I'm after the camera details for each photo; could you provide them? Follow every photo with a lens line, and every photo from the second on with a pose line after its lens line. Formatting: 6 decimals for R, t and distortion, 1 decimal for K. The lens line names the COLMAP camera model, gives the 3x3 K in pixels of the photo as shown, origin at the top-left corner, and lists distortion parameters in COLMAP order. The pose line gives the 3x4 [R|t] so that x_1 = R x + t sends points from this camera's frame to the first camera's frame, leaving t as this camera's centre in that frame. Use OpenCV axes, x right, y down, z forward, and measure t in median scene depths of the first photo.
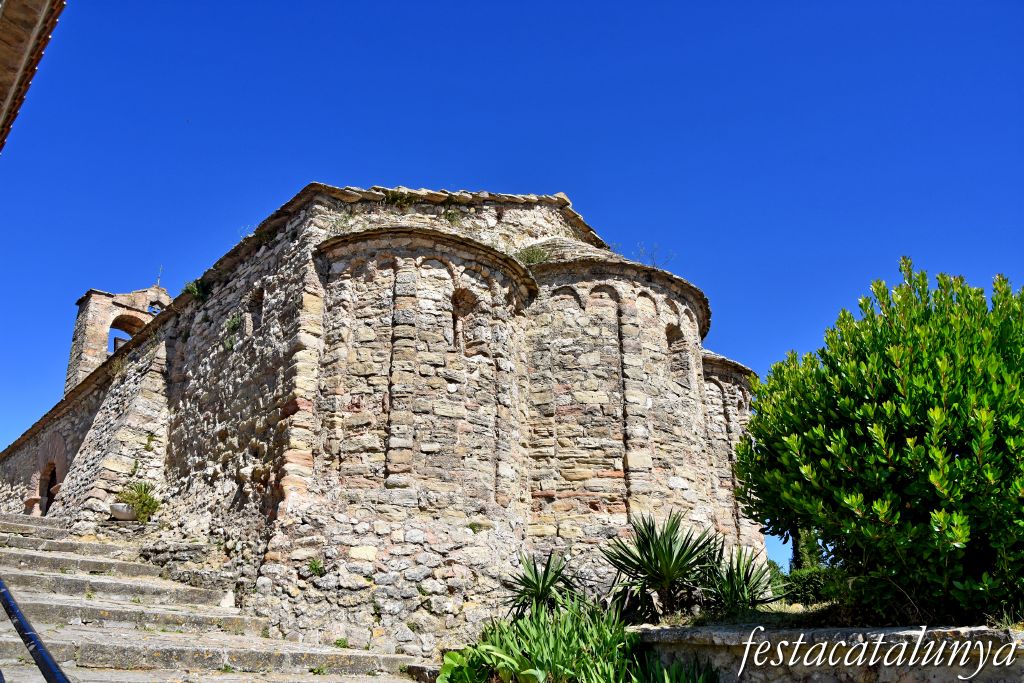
lens RADIAL K [[797.1, 0, 513.9], [0, 797.1, 364.9], [0, 0, 1]] dist [-0.162646, 0.098623]
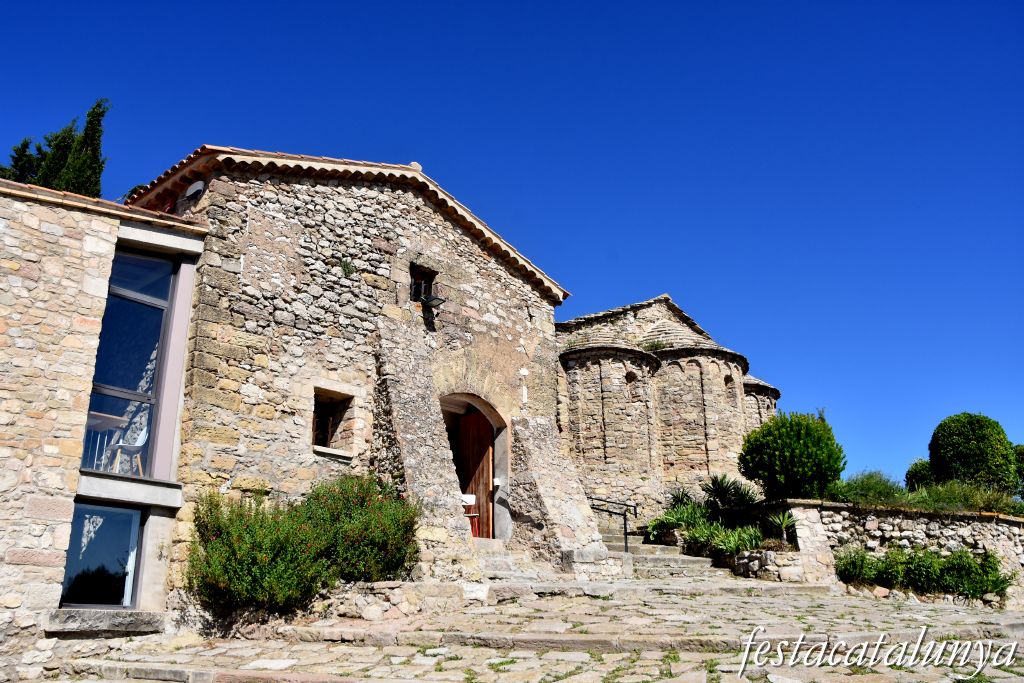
lens RADIAL K [[797.1, 0, 513.9], [0, 797.1, 364.9], [0, 0, 1]] dist [-0.162646, 0.098623]
pose [[0.994936, -0.039617, -0.092371, -0.175829], [0.045609, 0.996927, 0.063685, -0.263105], [0.089565, -0.067576, 0.993686, -1.183315]]
